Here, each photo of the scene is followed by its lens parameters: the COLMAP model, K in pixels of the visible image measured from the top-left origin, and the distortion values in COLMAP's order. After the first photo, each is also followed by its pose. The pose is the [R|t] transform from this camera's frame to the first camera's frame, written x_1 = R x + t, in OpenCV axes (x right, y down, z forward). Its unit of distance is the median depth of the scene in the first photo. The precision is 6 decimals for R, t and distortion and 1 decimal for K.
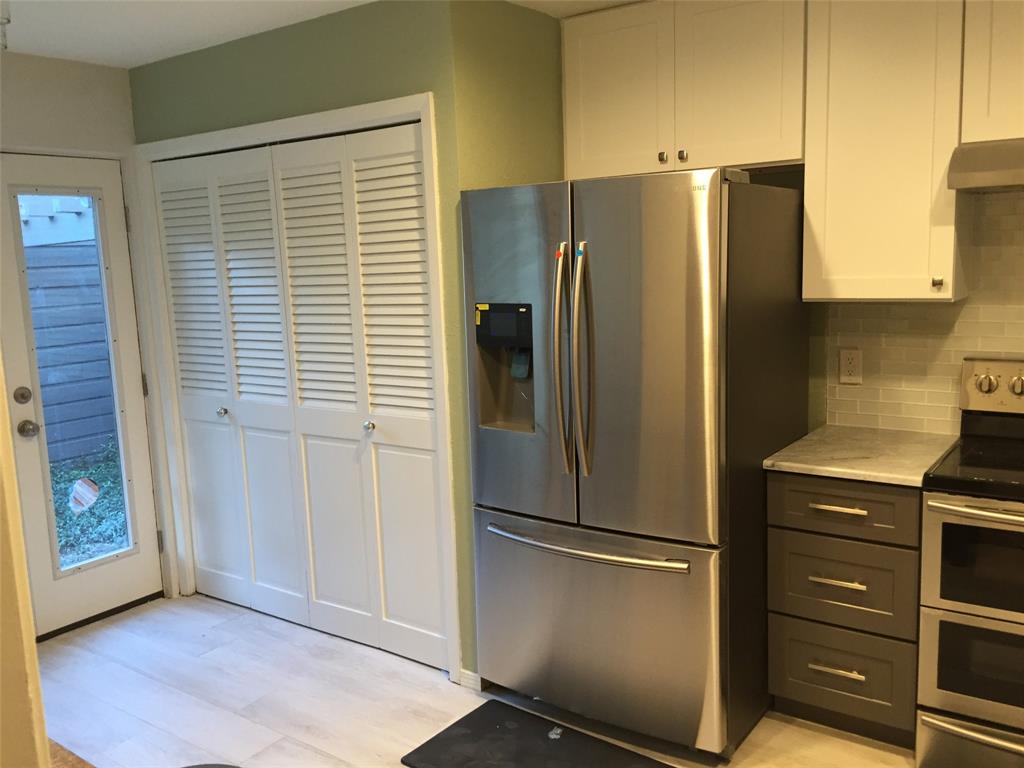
lens RADIAL K [[881.6, 0, 508.5], [0, 881.6, 383.3], [0, 0, 1]] dist [0.055301, -0.092613]
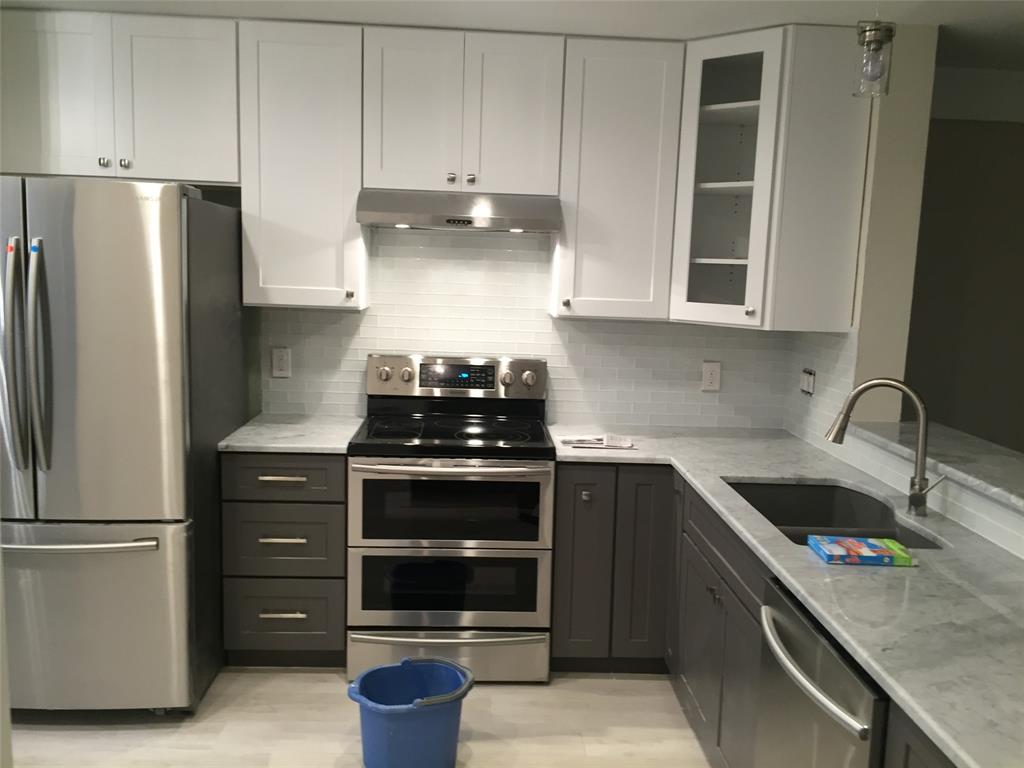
lens RADIAL K [[881.6, 0, 513.2], [0, 881.6, 382.5], [0, 0, 1]] dist [0.055301, -0.092613]
pose [[0.774702, -0.018827, 0.632046, -0.139269], [0.029481, 0.999545, -0.006360, 0.027710], [-0.631639, 0.023560, 0.774905, -0.126999]]
